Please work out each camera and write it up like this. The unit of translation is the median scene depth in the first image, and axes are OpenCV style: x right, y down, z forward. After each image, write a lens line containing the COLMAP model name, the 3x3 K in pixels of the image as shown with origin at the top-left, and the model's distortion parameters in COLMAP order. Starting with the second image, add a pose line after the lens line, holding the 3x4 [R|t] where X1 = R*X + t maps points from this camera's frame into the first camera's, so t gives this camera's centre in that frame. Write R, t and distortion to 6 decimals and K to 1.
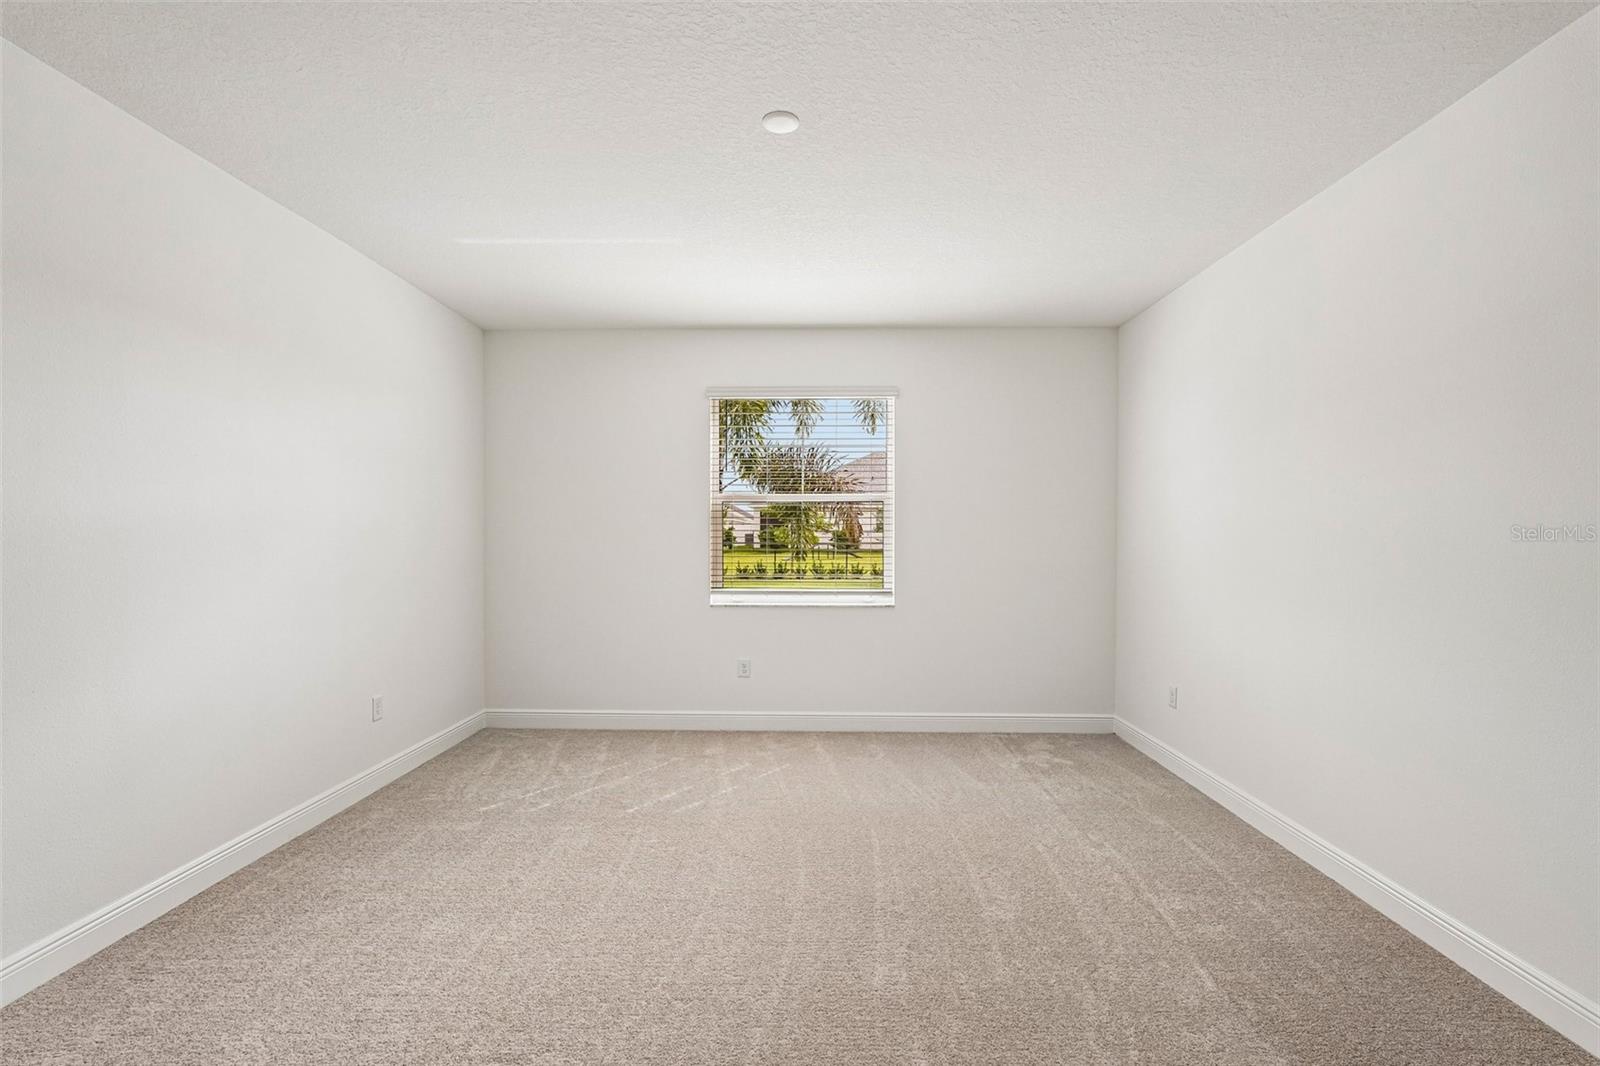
lens RADIAL K [[722.7, 0, 792.7], [0, 722.7, 541.9], [0, 0, 1]] dist [-0.016062, 0.007781]
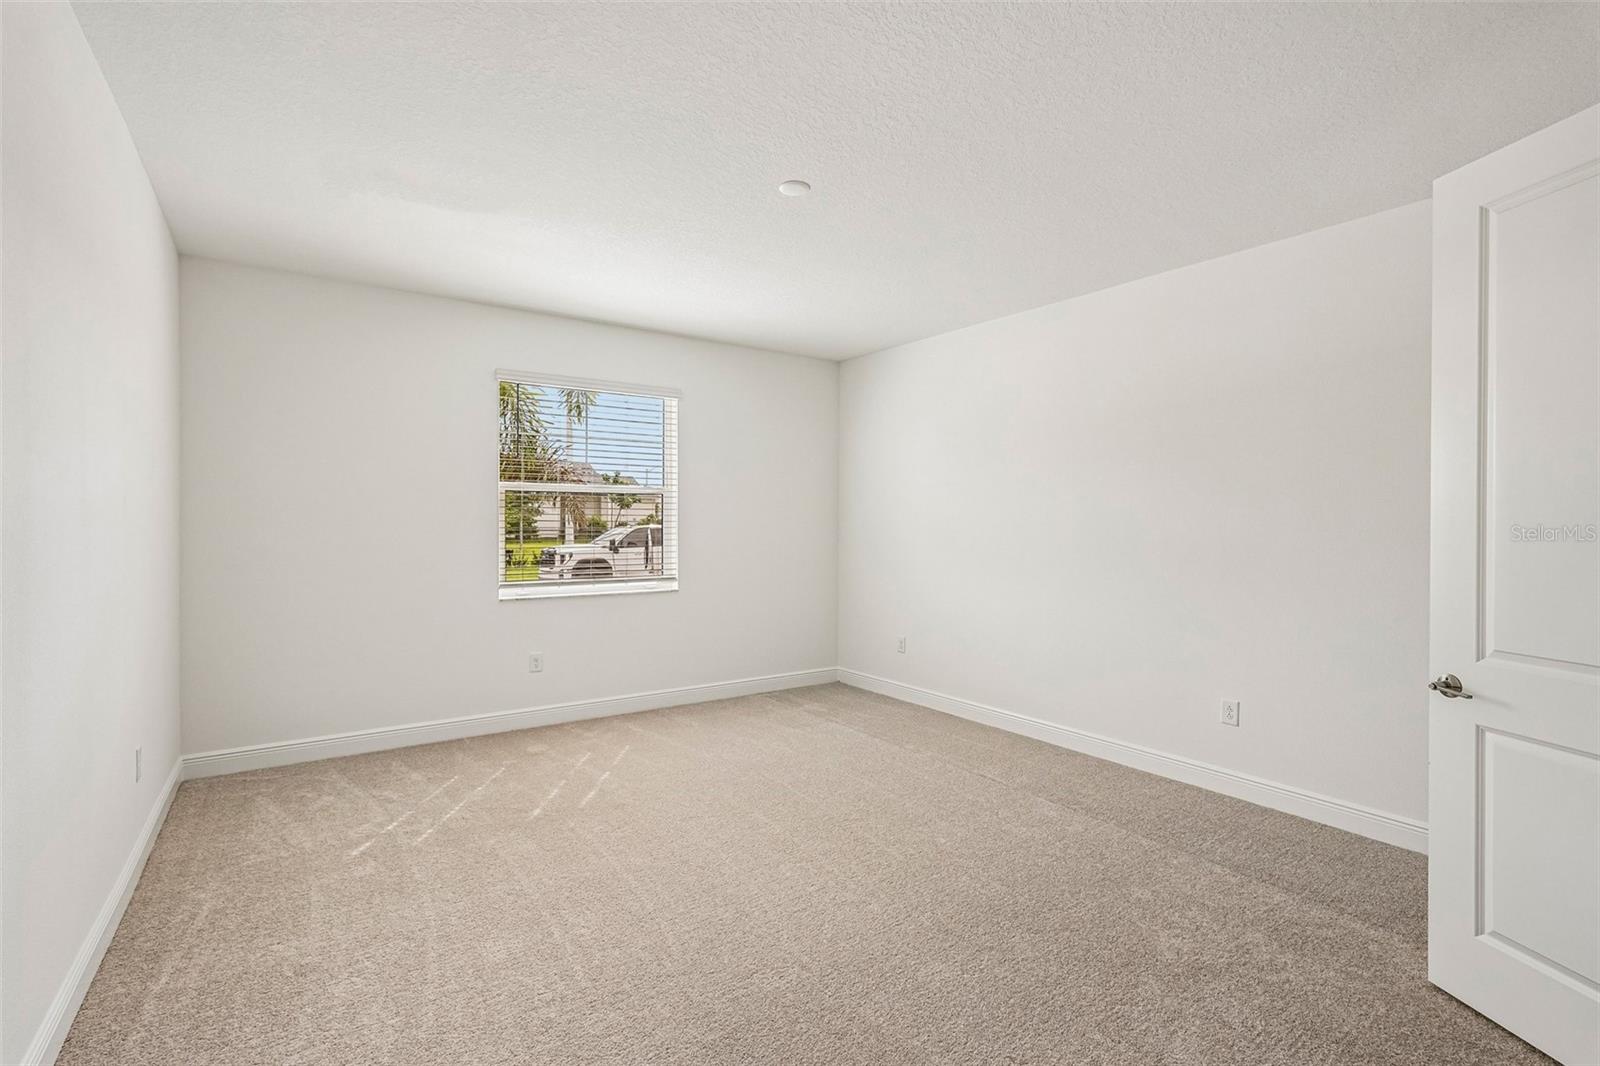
lens RADIAL K [[722.7, 0, 802.1], [0, 722.7, 527.9], [0, 0, 1]] dist [-0.016062, 0.007781]
pose [[0.810583, -0.004513, 0.585607, -0.391772], [0.006207, 0.999980, -0.000884, -0.004217], [-0.585591, 0.004352, 0.810595, 0.003611]]
